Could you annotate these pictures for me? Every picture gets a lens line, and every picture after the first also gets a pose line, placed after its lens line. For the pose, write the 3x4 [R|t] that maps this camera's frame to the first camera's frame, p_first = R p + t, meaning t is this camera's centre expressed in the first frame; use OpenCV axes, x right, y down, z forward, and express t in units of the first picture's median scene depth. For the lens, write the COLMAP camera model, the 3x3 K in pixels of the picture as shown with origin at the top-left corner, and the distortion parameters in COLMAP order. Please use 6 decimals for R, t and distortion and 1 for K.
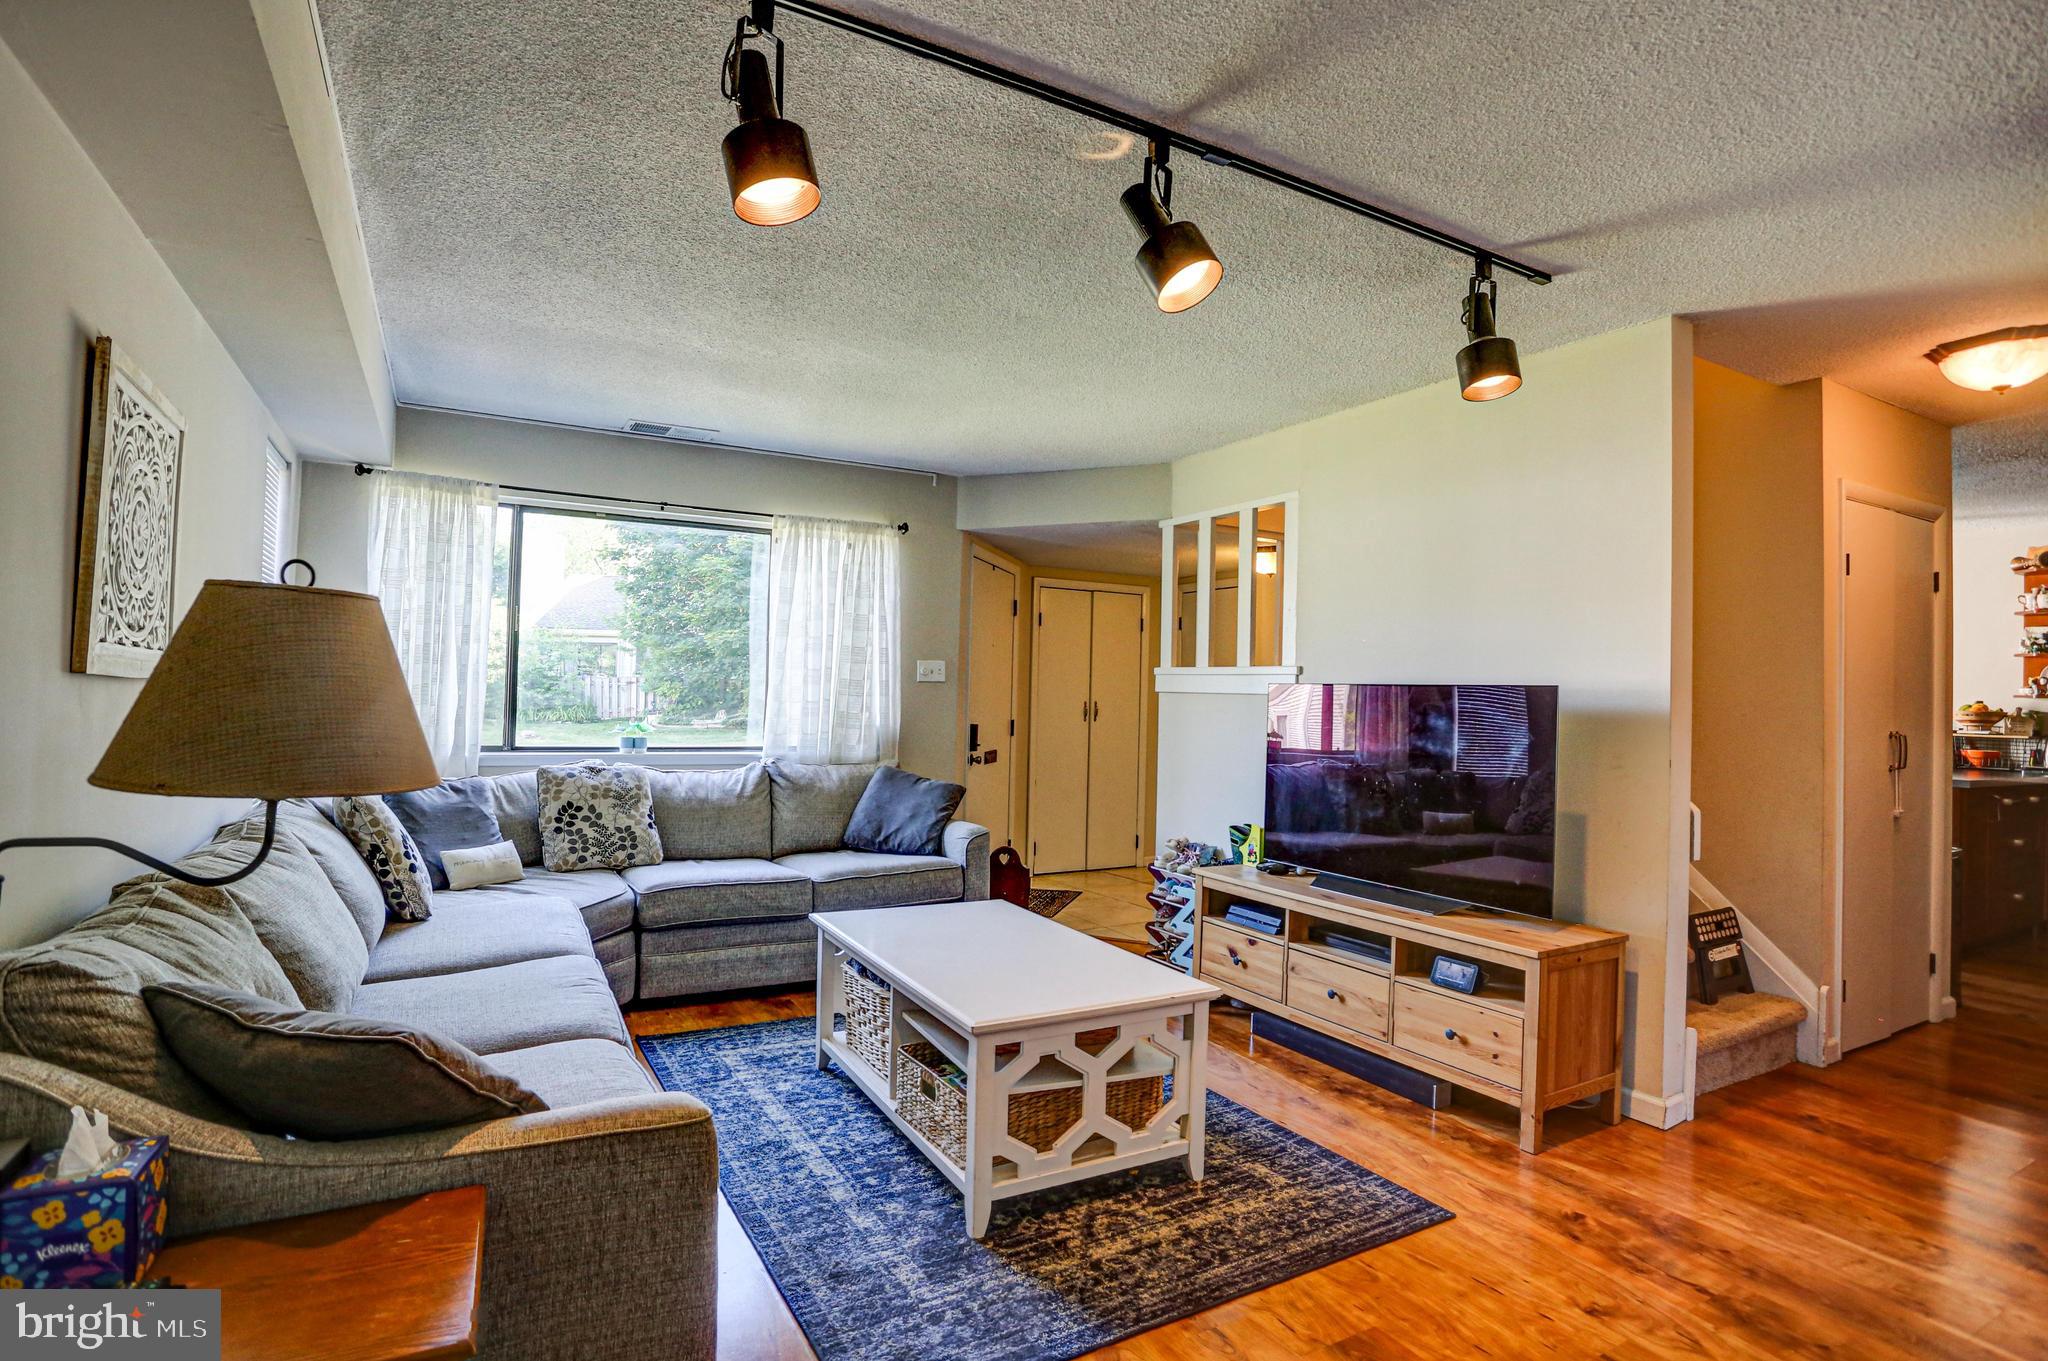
lens RADIAL K [[1020.7, 0, 1022.7], [0, 1020.7, 667.6], [0, 0, 1]] dist [-0.084067, 0.041337]
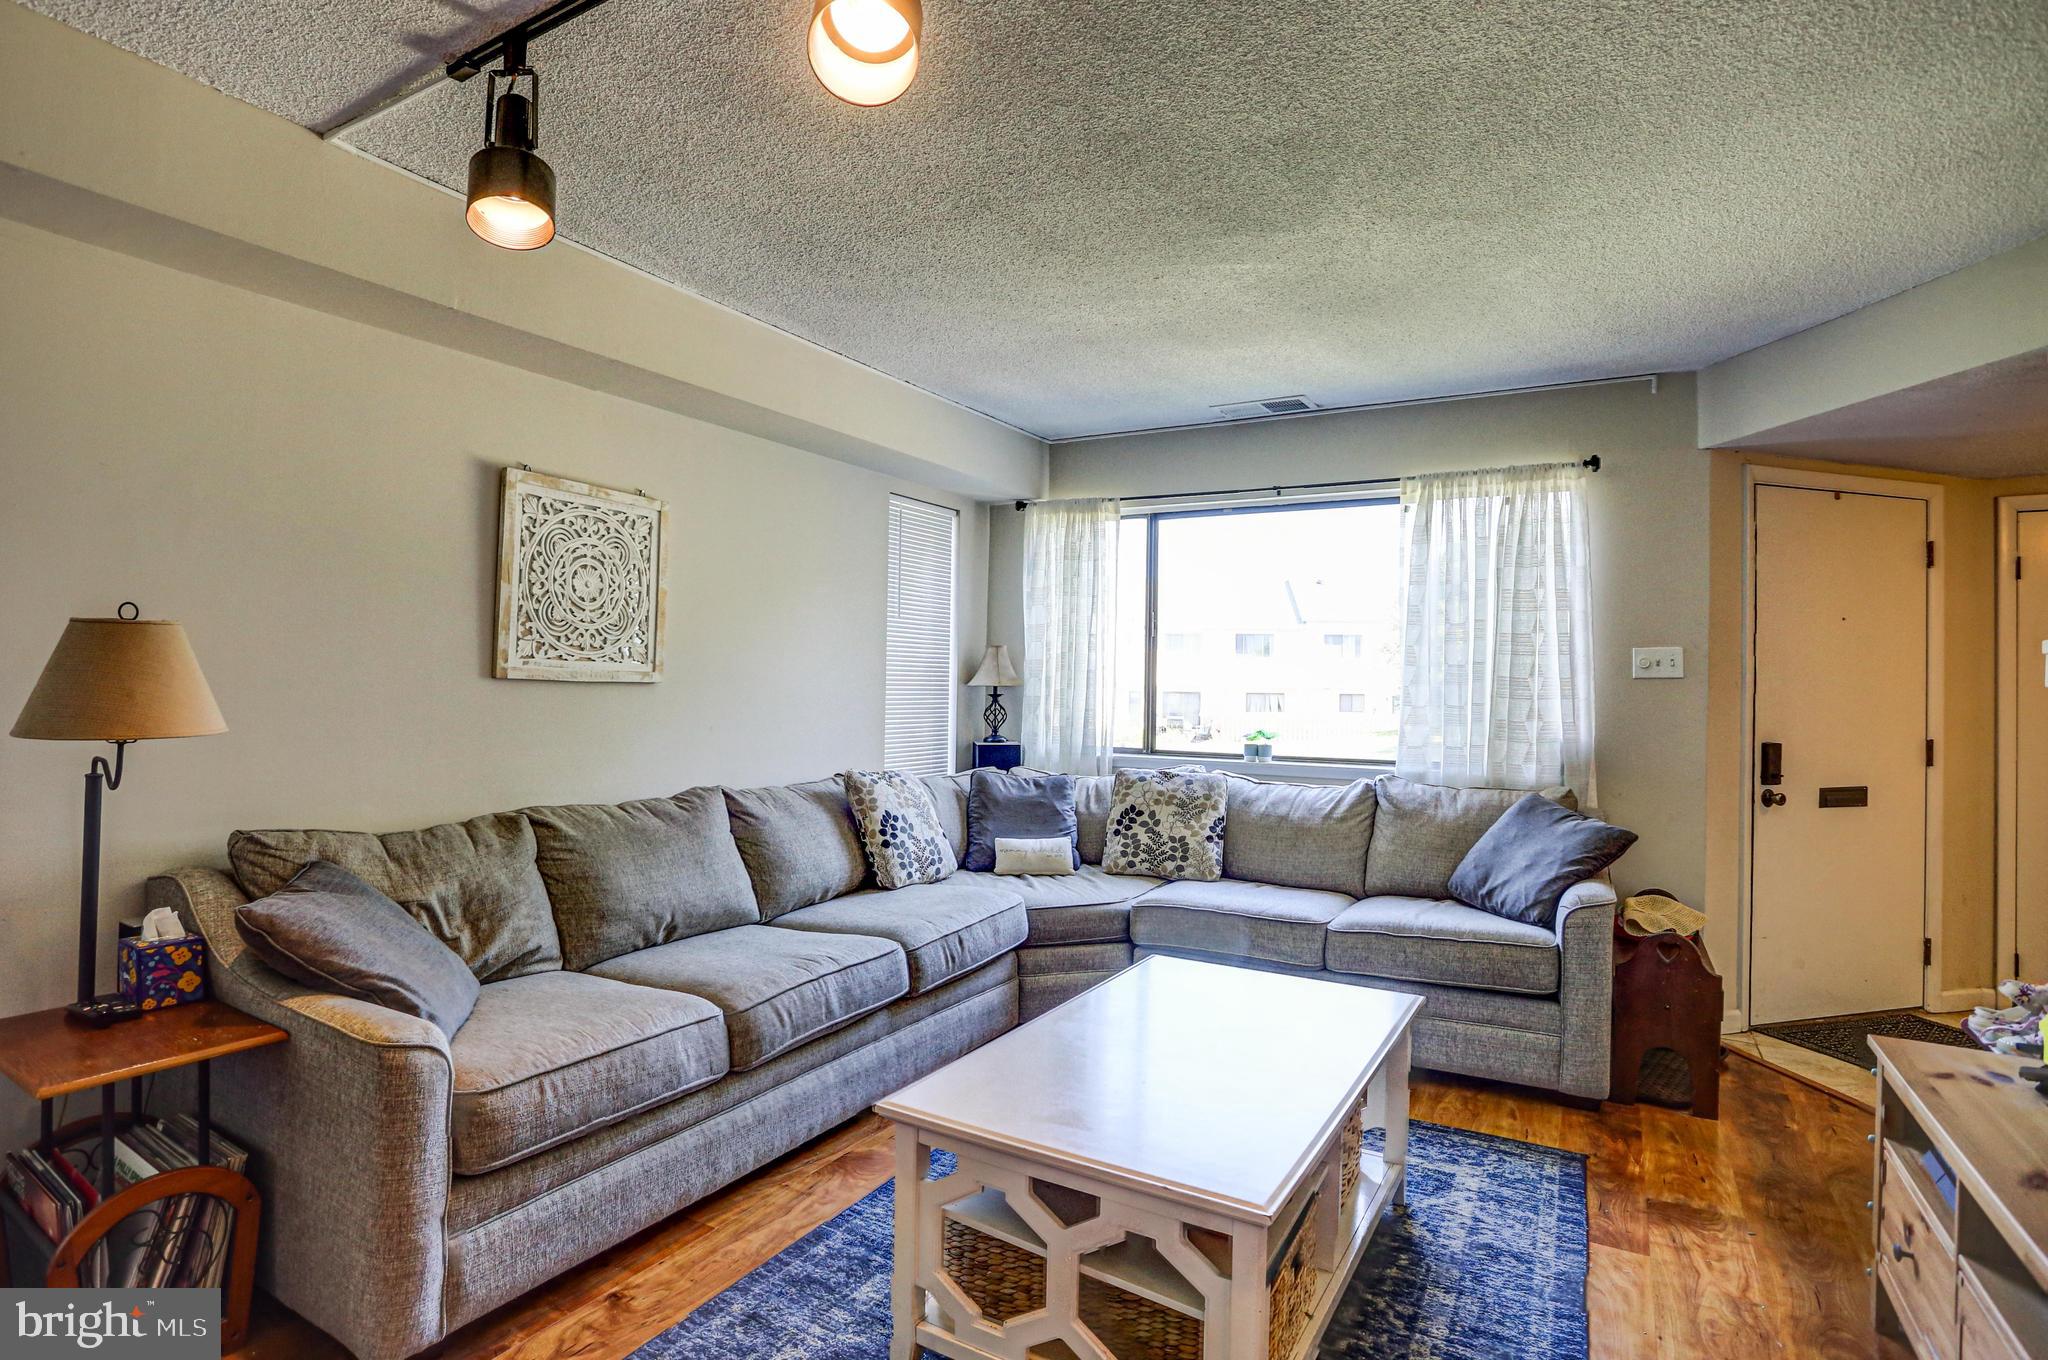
lens RADIAL K [[1052.0, 0, 1022.4], [0, 1052.0, 669.5], [0, 0, 1]] dist [-0.082378, 0.039124]
pose [[0.494771, -0.028786, -0.868546, 0.392018], [0.020103, 0.999563, -0.021676, 0.019012], [0.868791, -0.006735, 0.495133, 0.381264]]
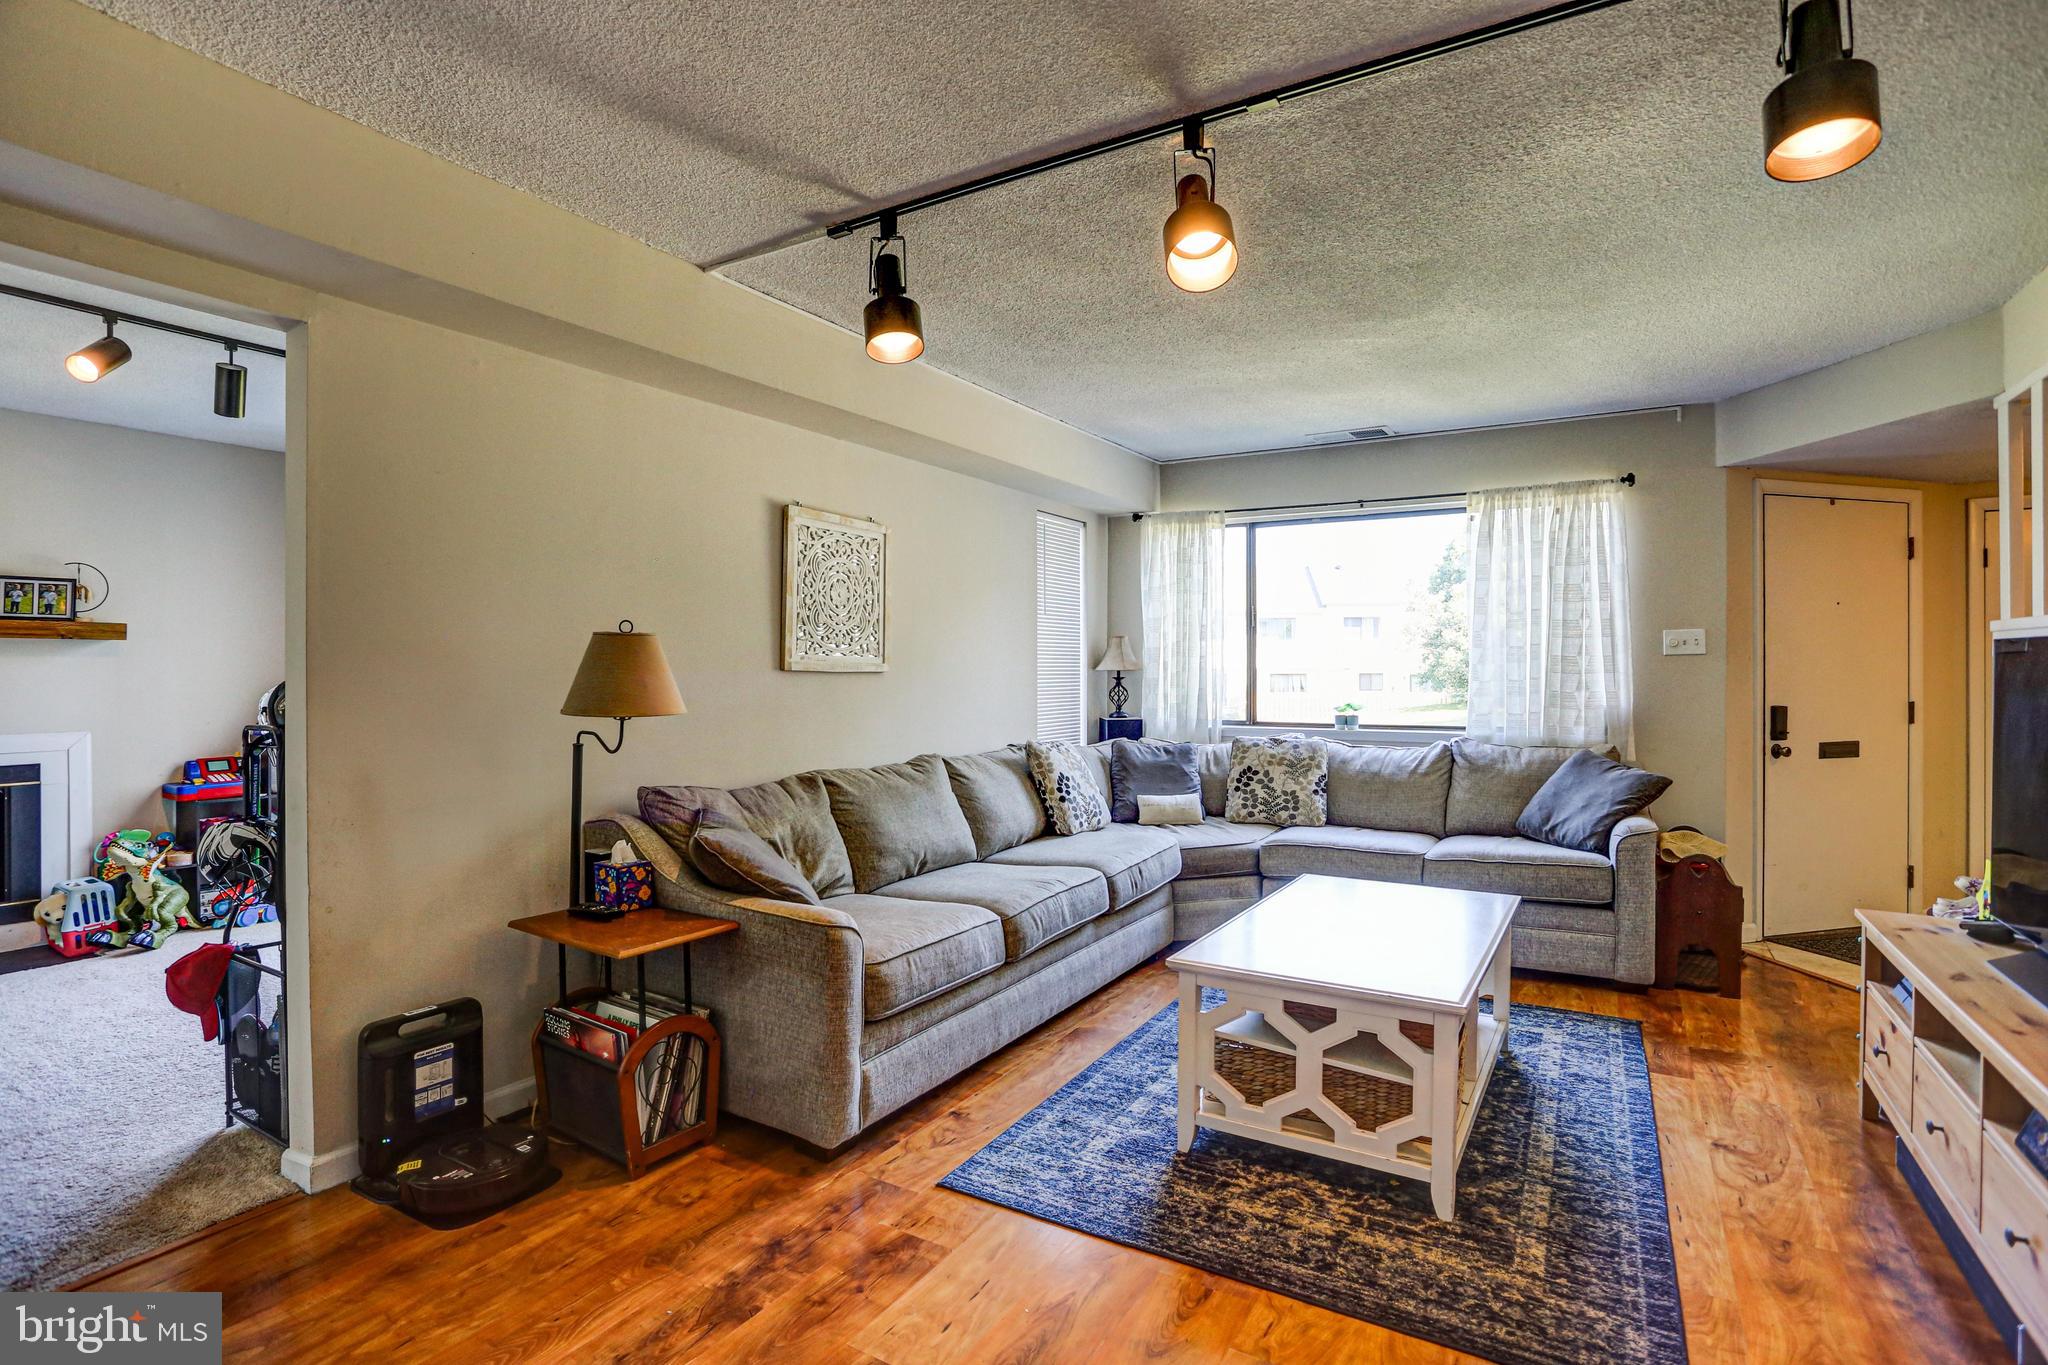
lens RADIAL K [[1020.7, 0, 1022.7], [0, 1020.7, 669.6], [0, 0, 1]] dist [-0.084067, 0.041337]
pose [[0.479429, -0.025148, -0.877220, 0.480703], [0.037090, 0.999277, -0.008376, 0.016876], [0.876796, -0.028520, 0.480015, 0.173044]]
